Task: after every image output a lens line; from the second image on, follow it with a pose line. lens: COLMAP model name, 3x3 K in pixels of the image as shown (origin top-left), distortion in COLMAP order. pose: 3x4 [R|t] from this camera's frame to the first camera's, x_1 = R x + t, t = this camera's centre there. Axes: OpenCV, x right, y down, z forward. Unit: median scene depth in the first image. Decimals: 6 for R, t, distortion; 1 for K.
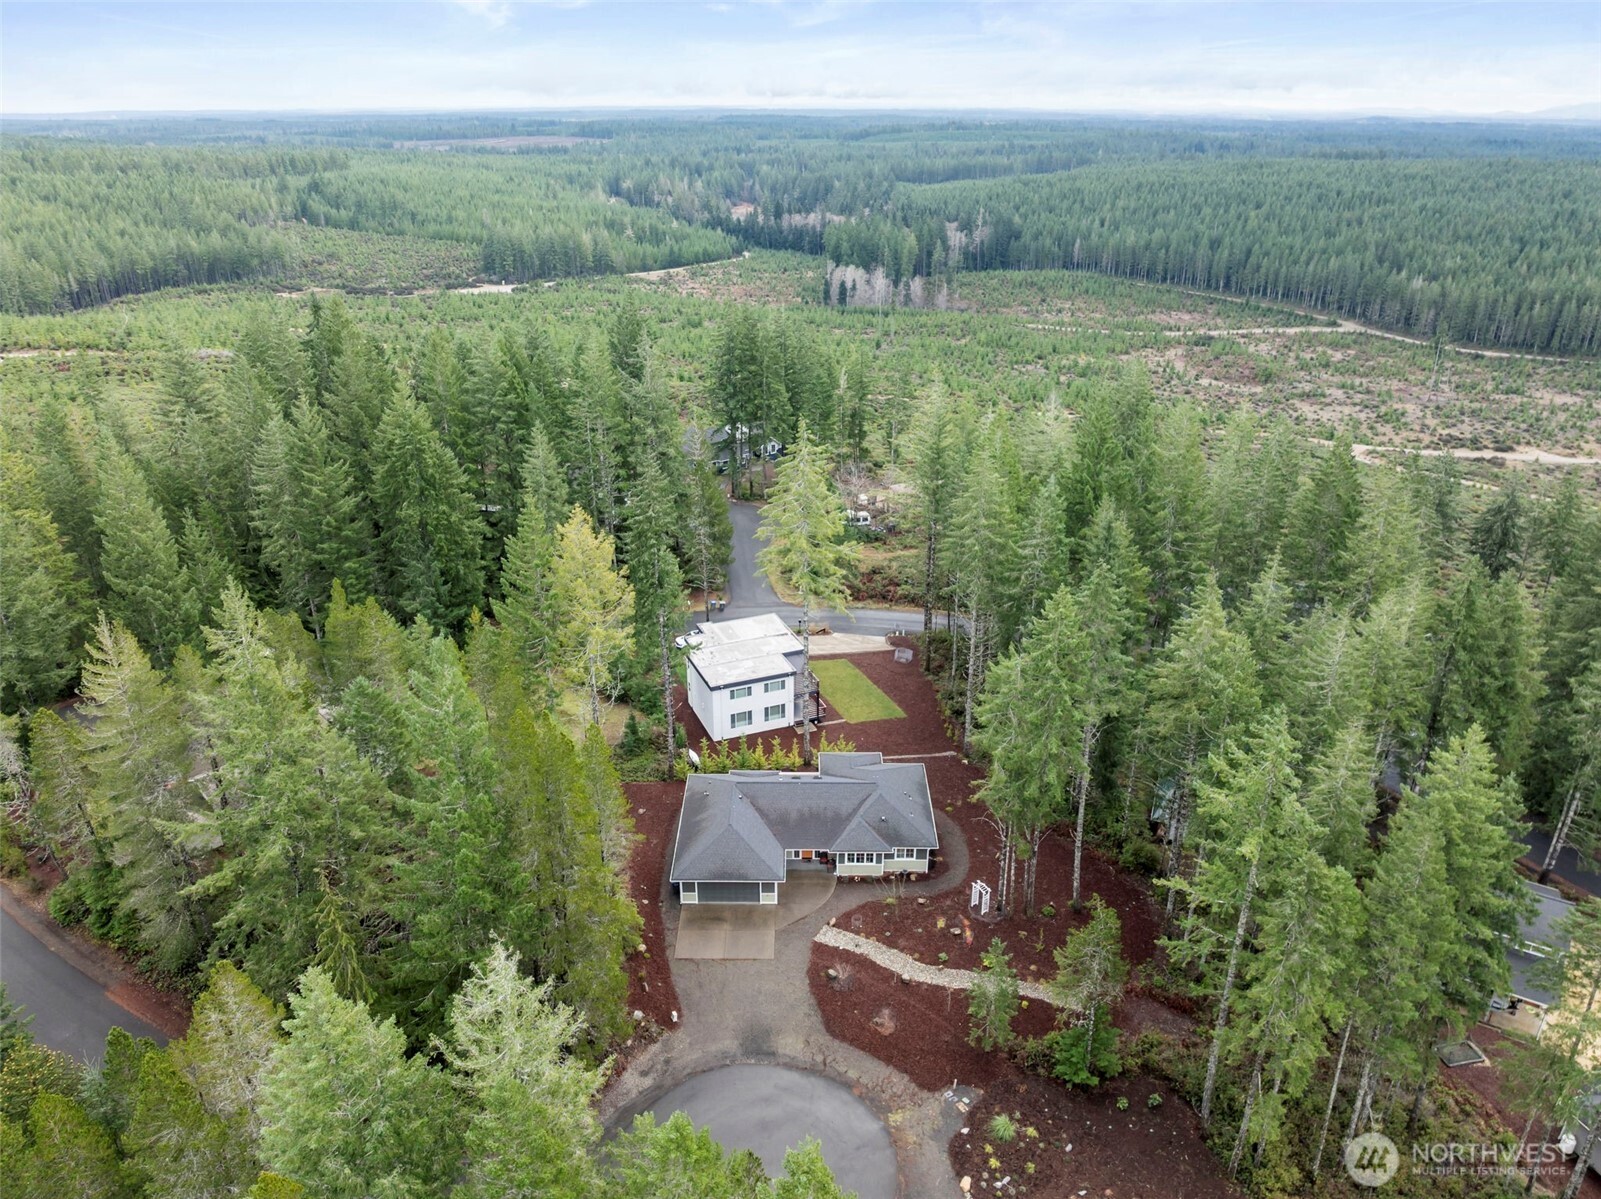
lens RADIAL K [[1134.8, 0, 800.5], [0, 1134.8, 599.5], [0, 0, 1]] dist [-0.037940, 0.001696]
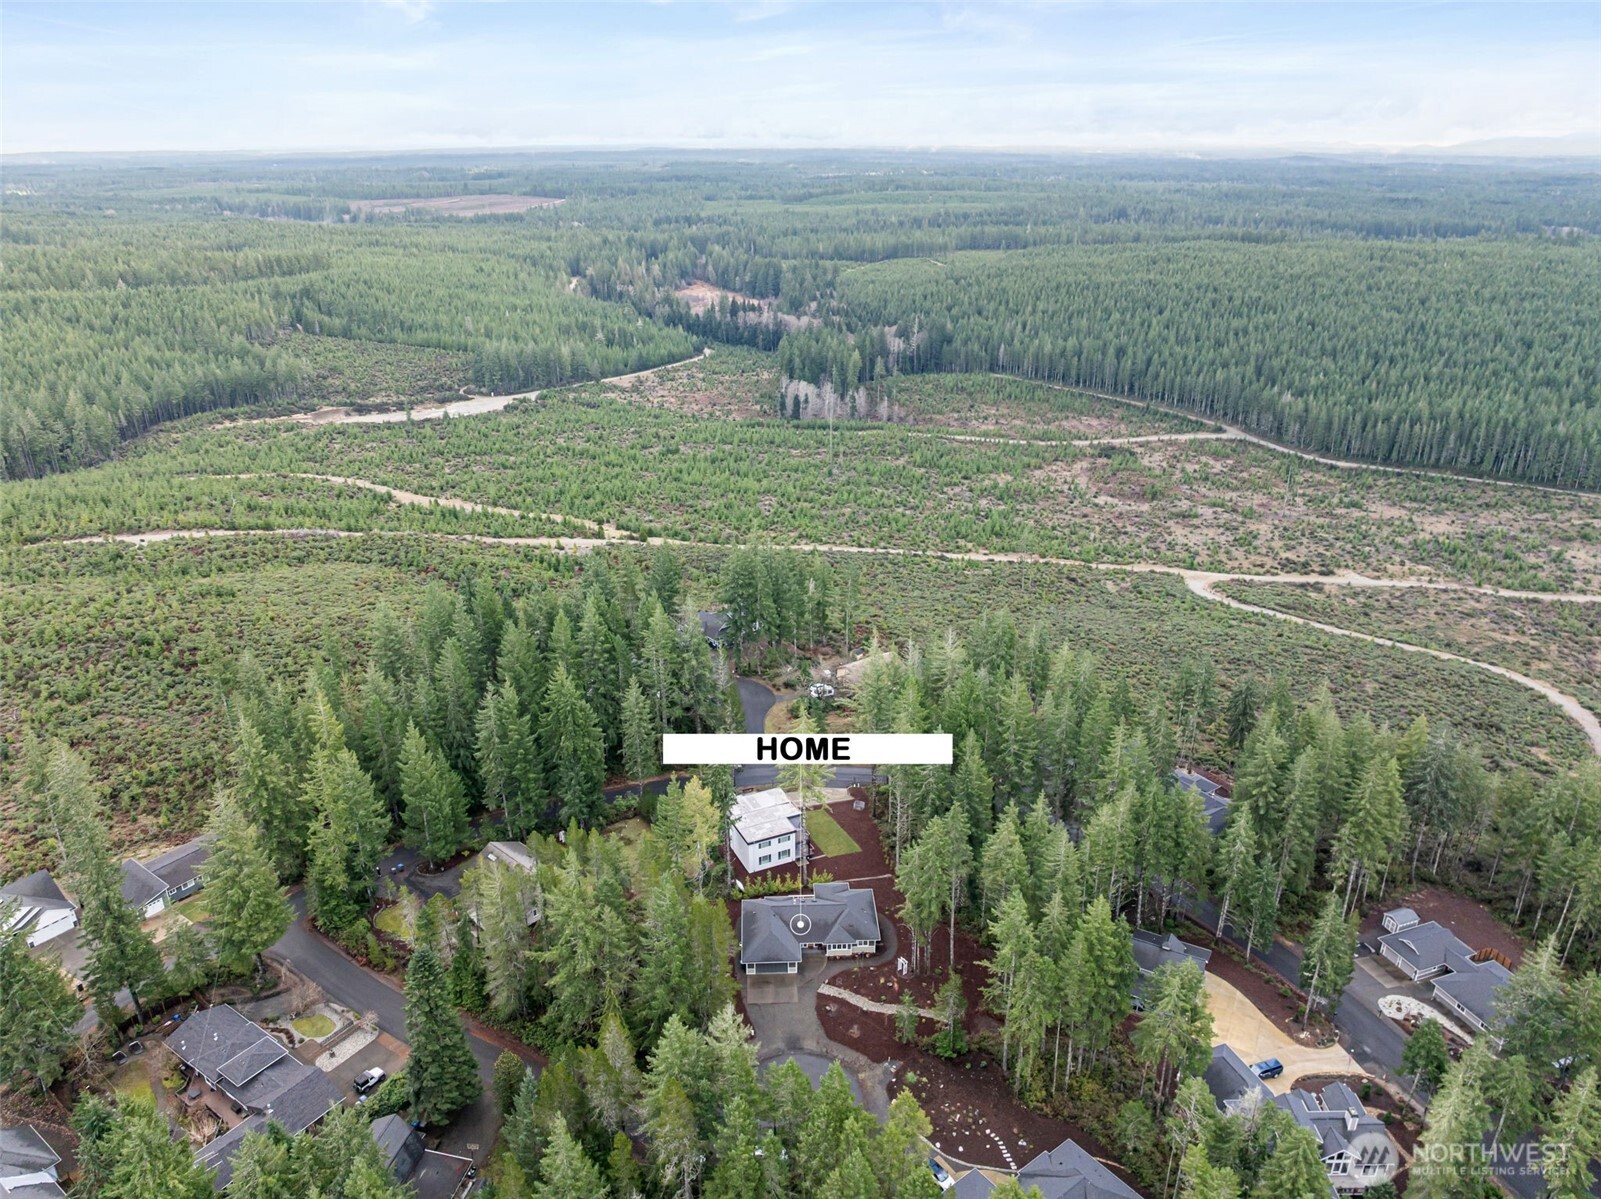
lens RADIAL K [[1134.8, 0, 800.5], [0, 1134.8, 599.5], [0, 0, 1]] dist [-0.037940, 0.001696]
pose [[0.998843, -0.020512, 0.043493, -0.016202], [0.021653, 0.999429, -0.025932, -0.059751], [-0.042936, 0.026844, 0.998717, -0.177127]]
